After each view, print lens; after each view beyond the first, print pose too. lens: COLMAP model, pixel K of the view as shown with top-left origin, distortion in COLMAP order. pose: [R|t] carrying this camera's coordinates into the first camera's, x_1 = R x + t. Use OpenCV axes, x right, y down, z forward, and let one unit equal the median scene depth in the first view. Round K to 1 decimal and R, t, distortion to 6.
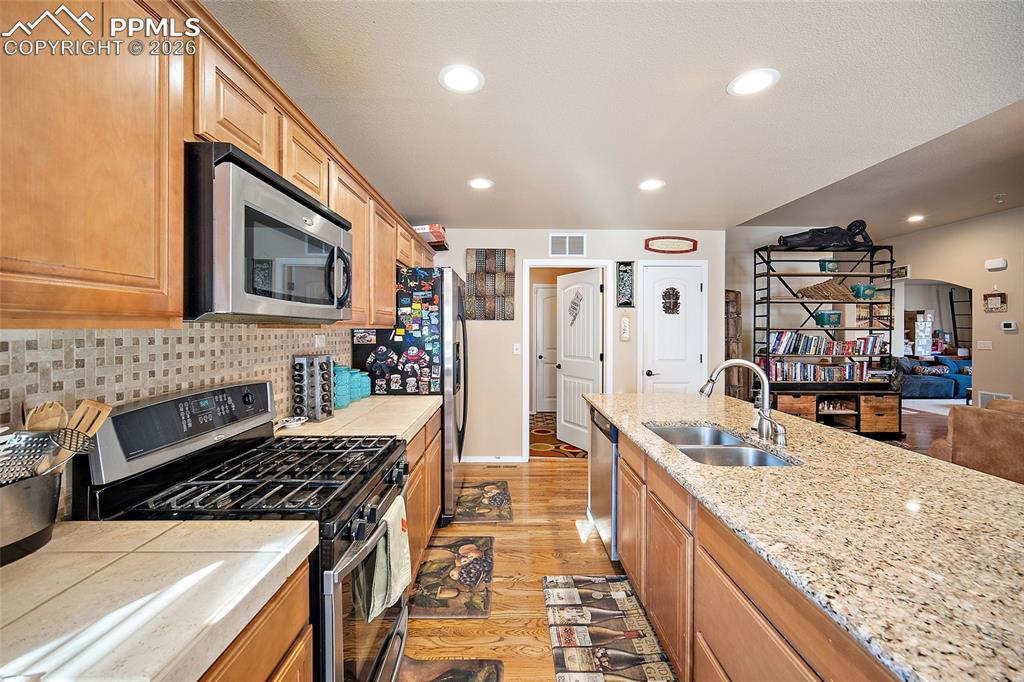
lens RADIAL K [[410.5, 0, 514.7], [0, 410.5, 330.4], [0, 0, 1]] dist [-0.000294, -0.000684]
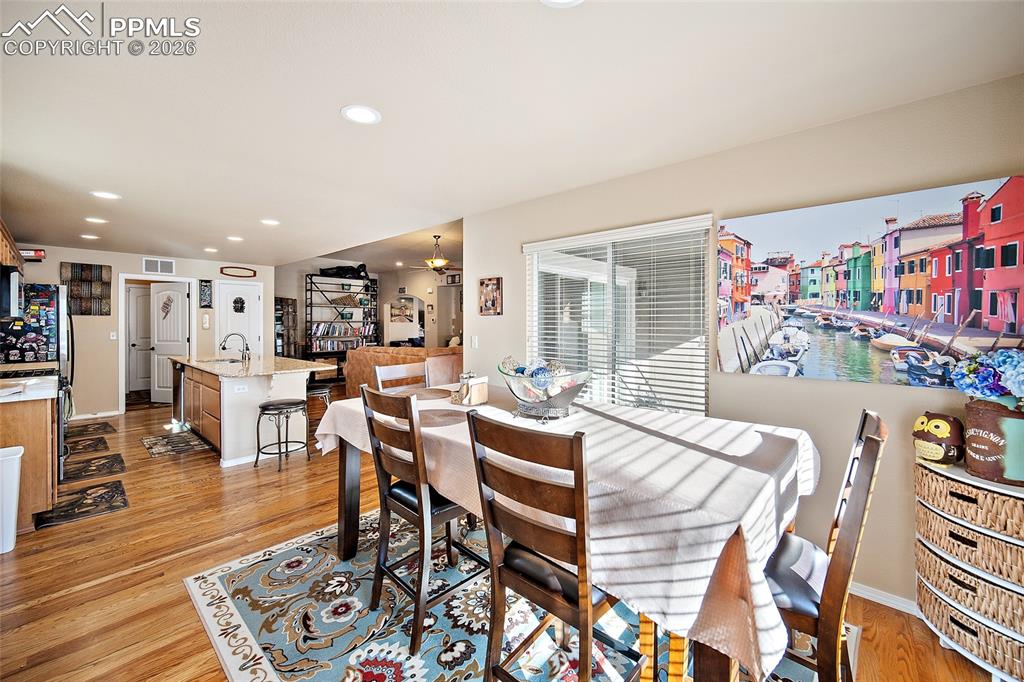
lens RADIAL K [[410.5, 0, 512.5], [0, 410.5, 323.2], [0, 0, 1]] dist [-0.000294, -0.000684]
pose [[0.685402, -0.003505, 0.728156, -0.080863], [0.003688, 0.999992, 0.001342, 0.004788], [-0.728156, 0.001765, 0.685410, -0.991827]]
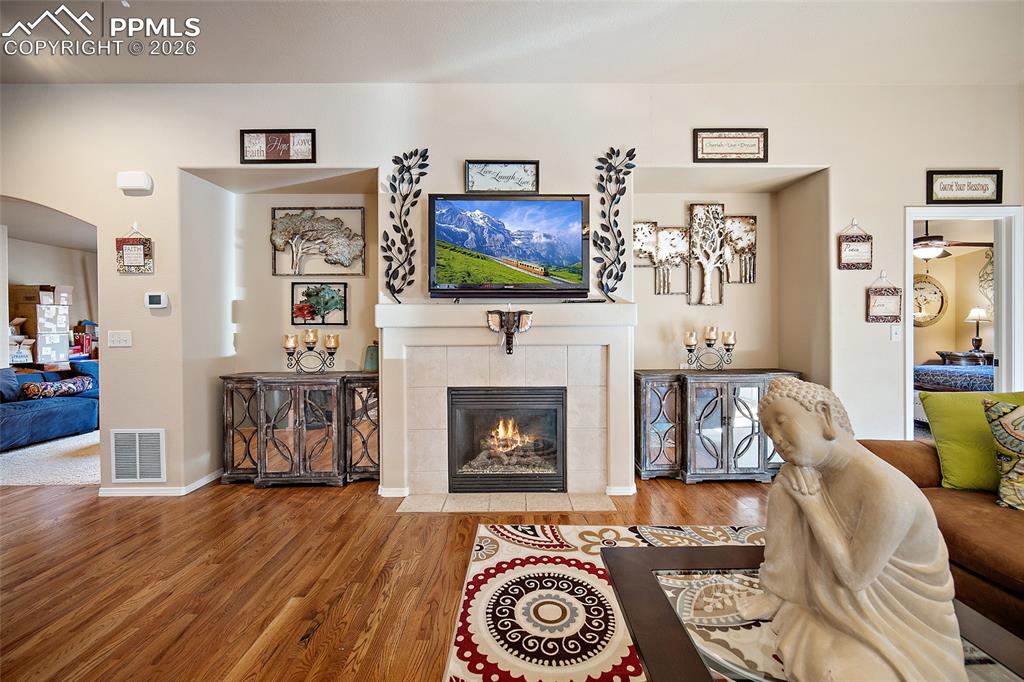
lens RADIAL K [[410.5, 0, 518.1], [0, 410.5, 329.7], [0, 0, 1]] dist [-0.000294, -0.000684]
pose [[0.019258, -0.005285, 0.999801, 0.891780], [0.009064, 0.999946, 0.005111, 0.037823], [-0.999773, 0.008964, 0.019305, 0.682403]]
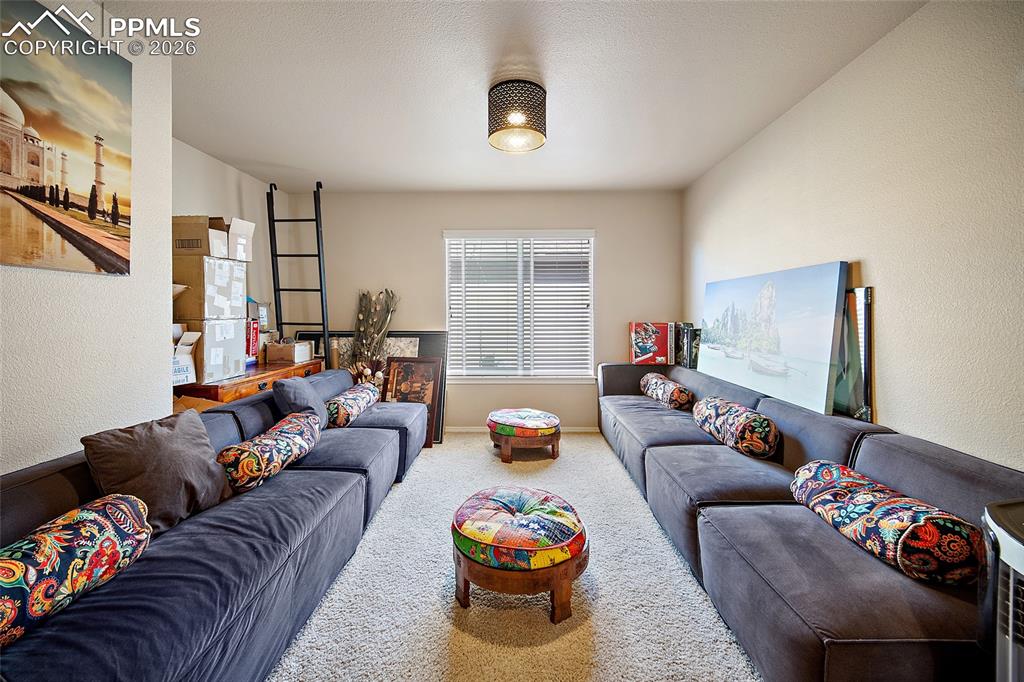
lens RADIAL K [[410.5, 0, 511.7], [0, 410.5, 313.7], [0, 0, 1]] dist [-0.000294, -0.000684]
pose [[0.035293, -0.004795, 0.999366, 1.525093], [0.005190, 0.999976, 0.004615, 0.034348], [-0.999364, 0.005024, 0.035317, 1.678329]]
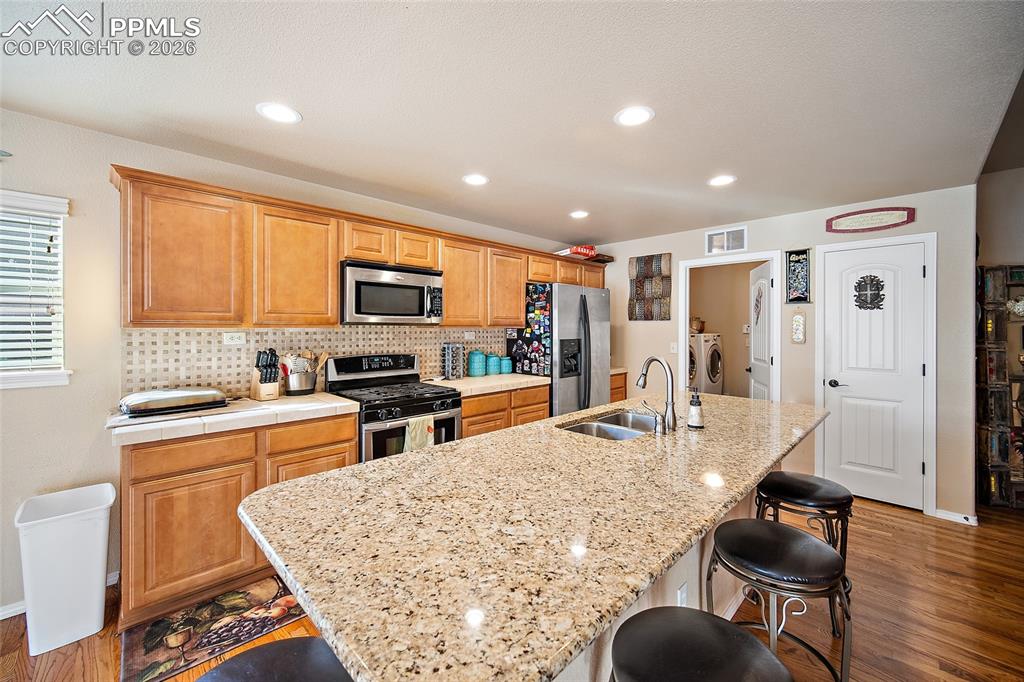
lens RADIAL K [[410.5, 0, 518.3], [0, 410.5, 330.2], [0, 0, 1]] dist [-0.000294, -0.000684]
pose [[0.696506, 0.001923, -0.717548, 0.477679], [-0.003358, 0.999994, -0.000580, 0.002218], [0.717543, 0.002813, 0.696509, -0.016929]]
